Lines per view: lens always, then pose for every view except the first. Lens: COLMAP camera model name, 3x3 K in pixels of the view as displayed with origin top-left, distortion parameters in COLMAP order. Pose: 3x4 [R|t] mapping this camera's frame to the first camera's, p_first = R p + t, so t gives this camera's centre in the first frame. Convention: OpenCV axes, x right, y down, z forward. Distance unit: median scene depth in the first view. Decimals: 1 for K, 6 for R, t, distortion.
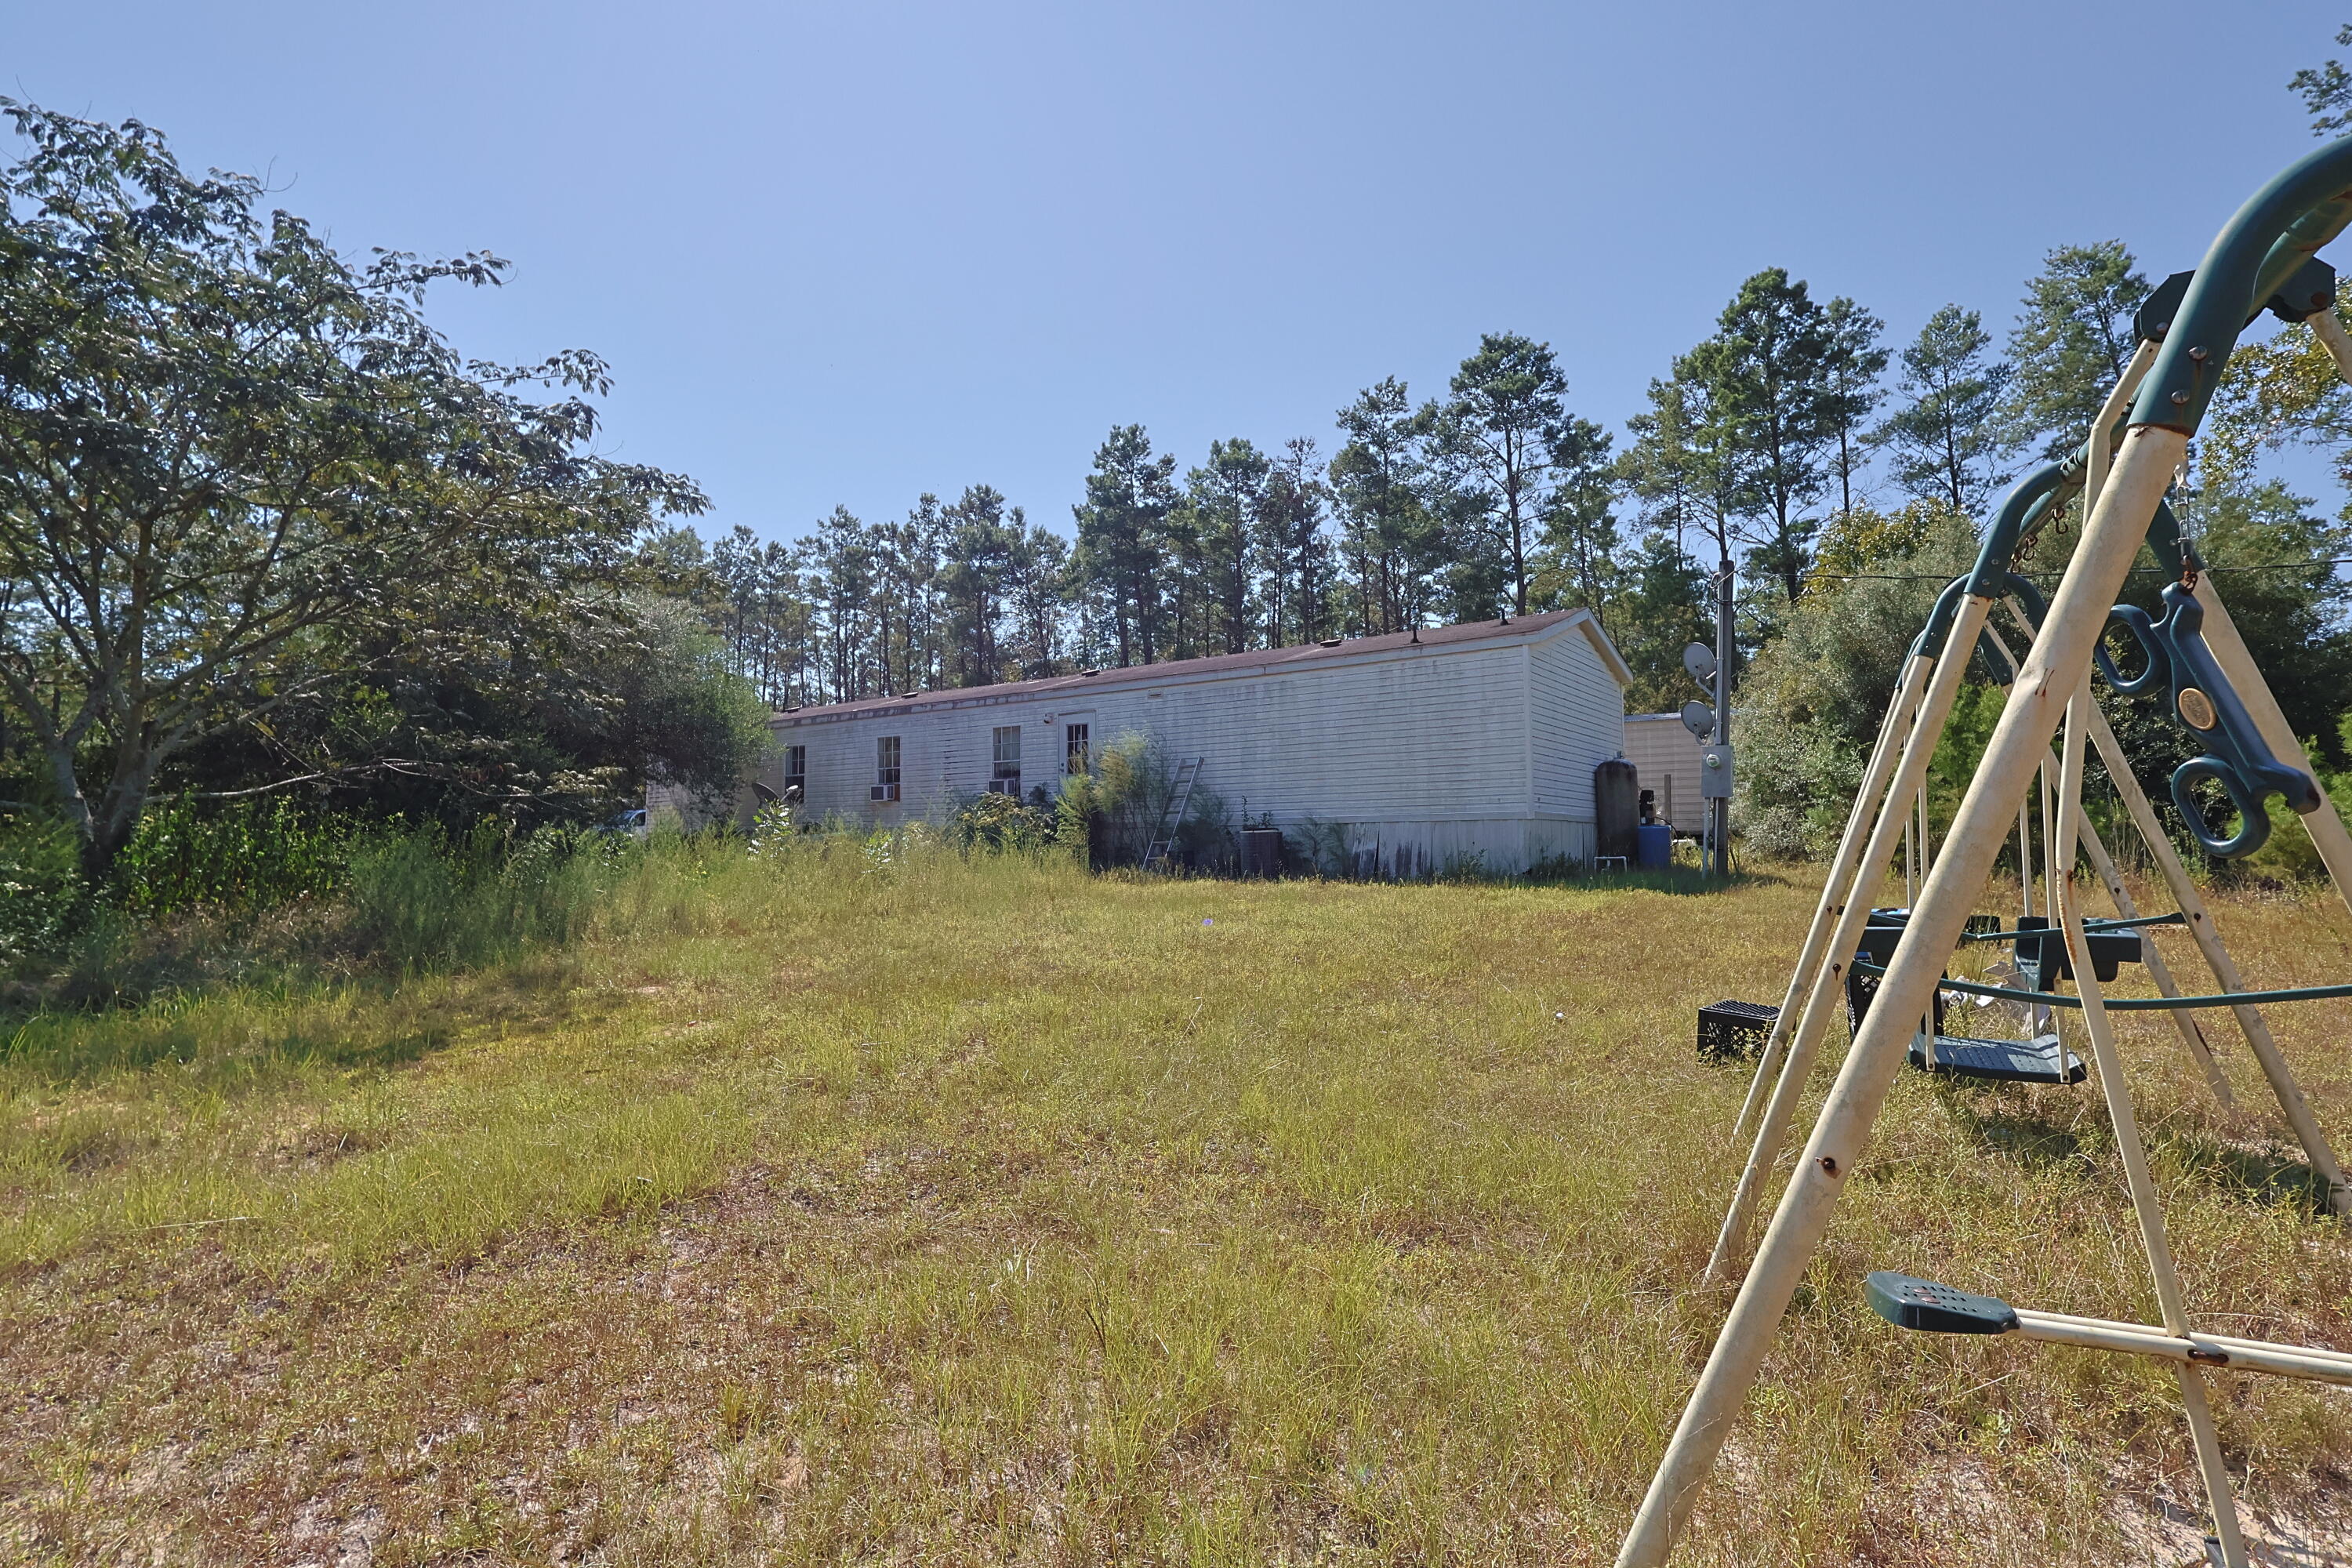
lens RADIAL K [[1142.4, 0, 1176.0], [0, 1142.4, 784.0], [0, 0, 1]] dist [-0.001575, -0.000783]
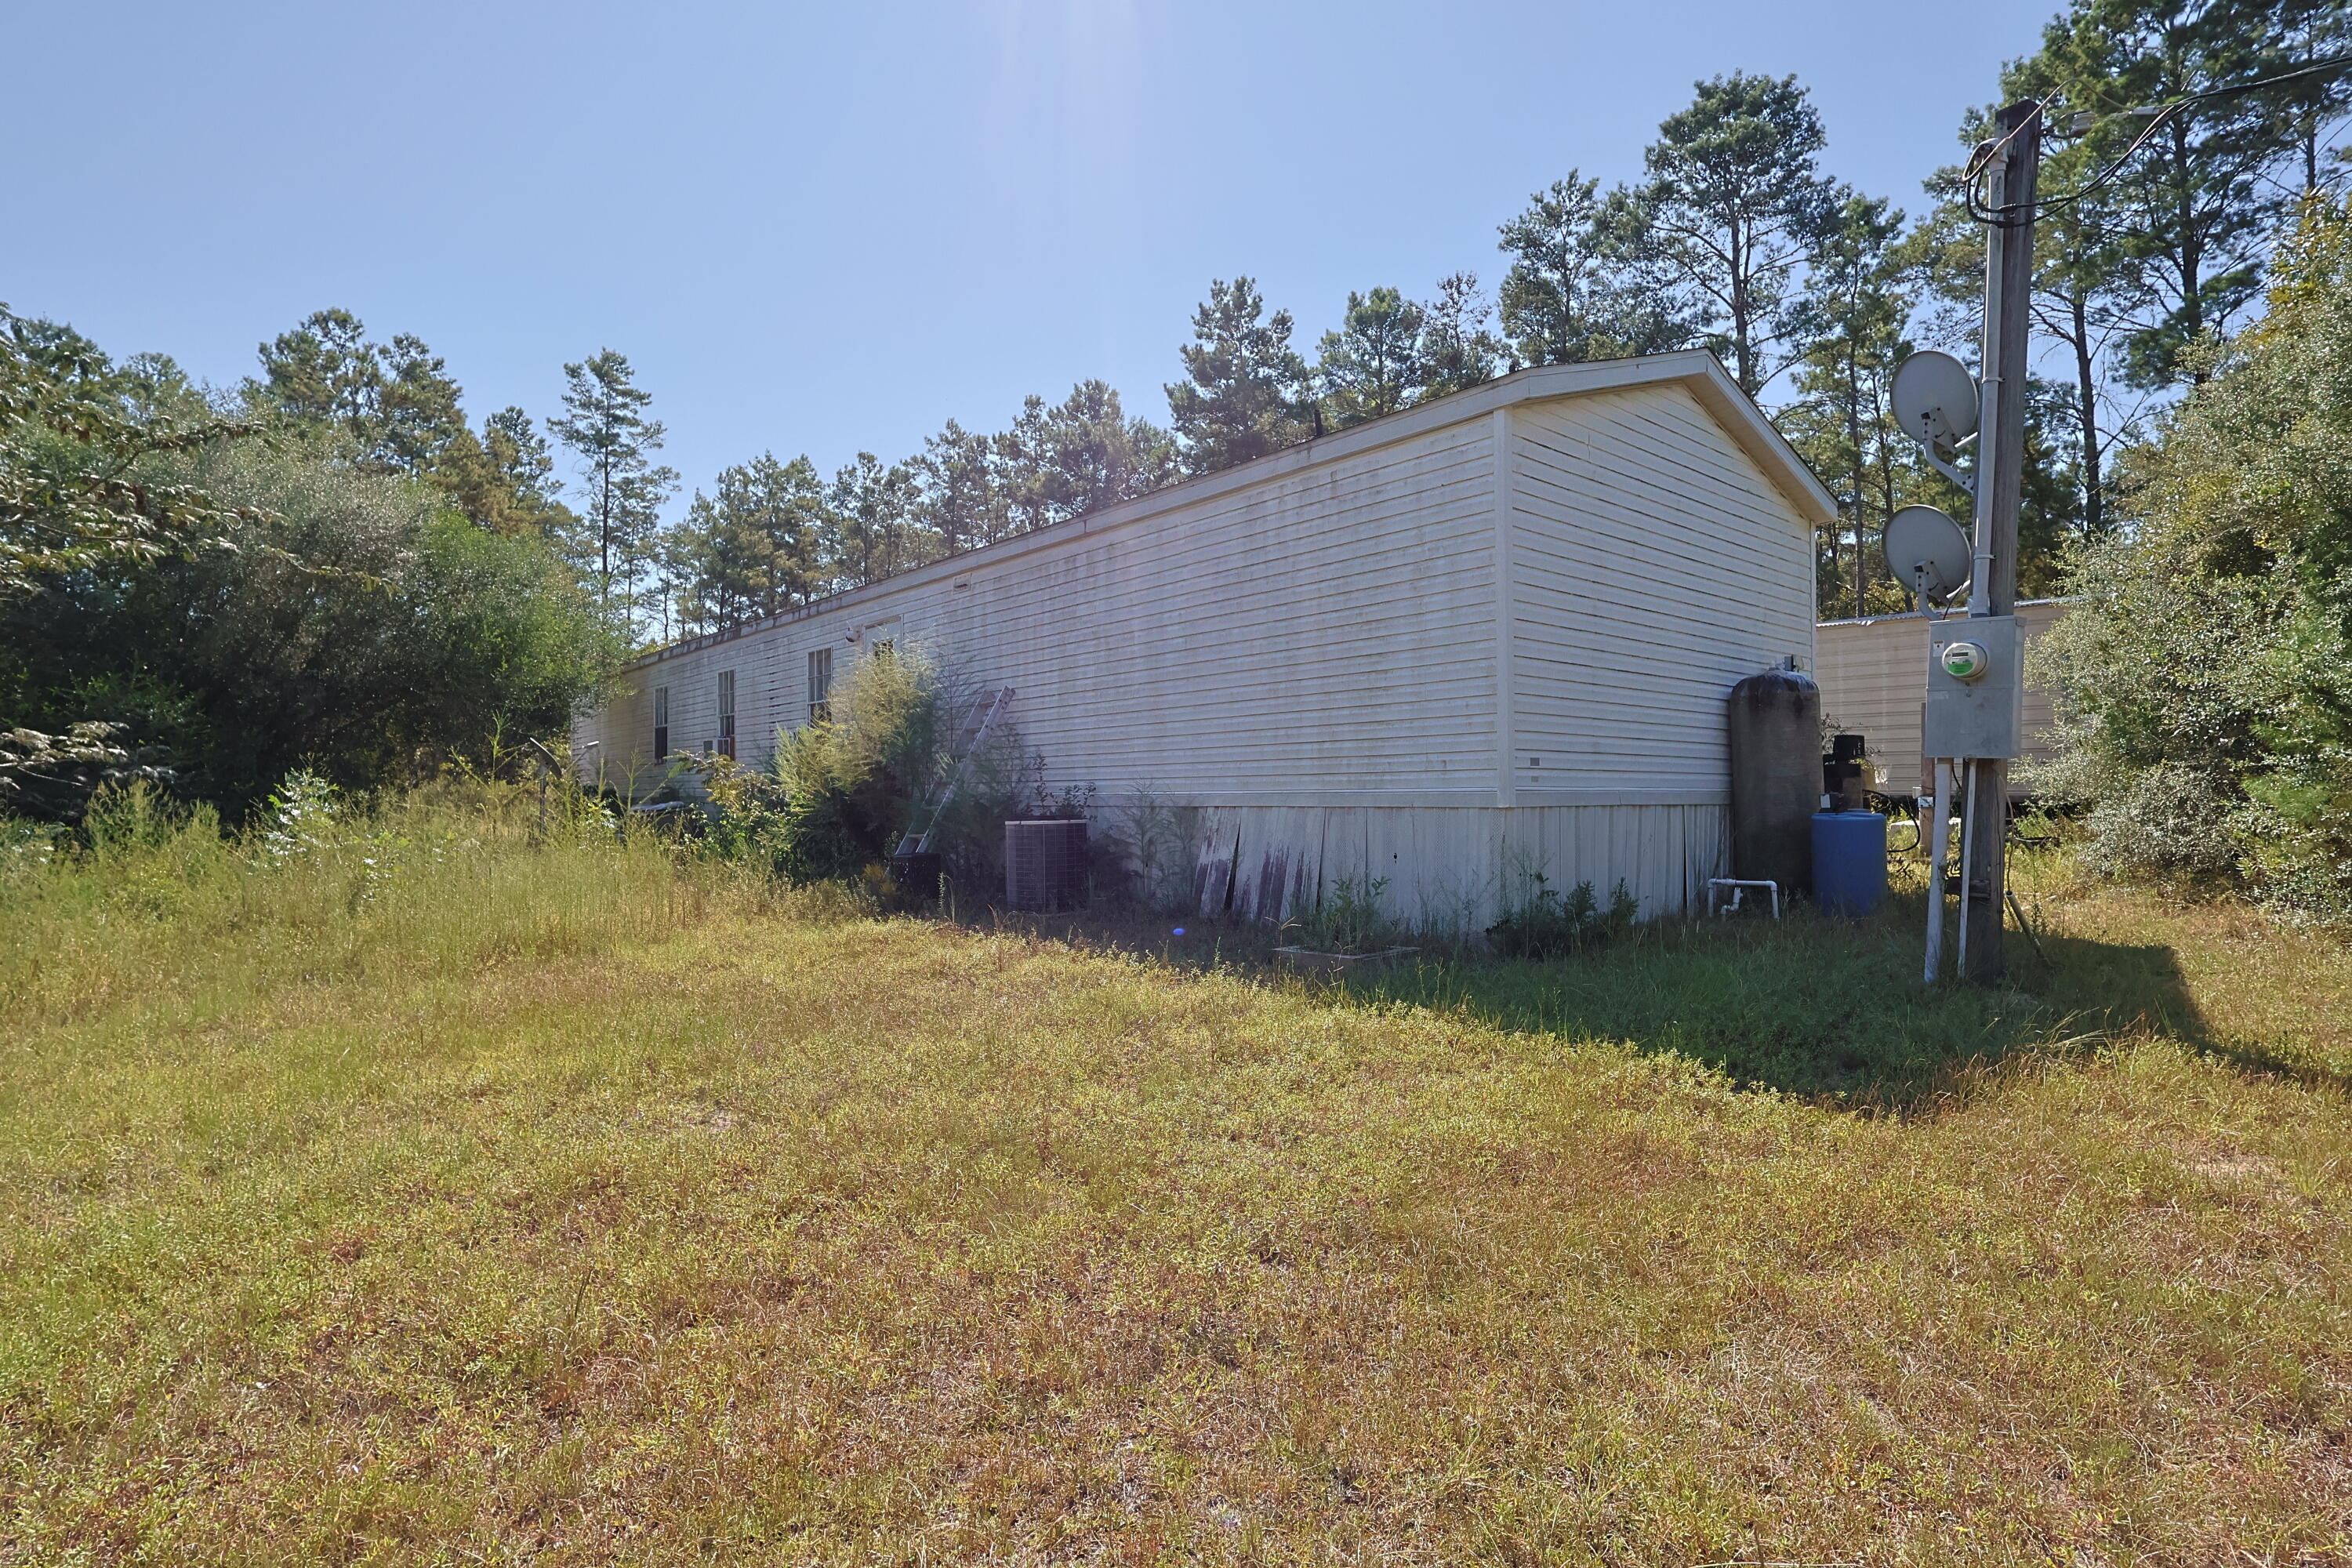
lens RADIAL K [[1142.4, 0, 1176.0], [0, 1142.4, 784.0], [0, 0, 1]] dist [-0.001575, -0.000783]
pose [[0.973318, -0.002250, -0.229449, 0.116356], [0.014066, 0.998657, 0.049873, -0.000905], [0.229028, -0.051769, 0.972042, 0.220135]]
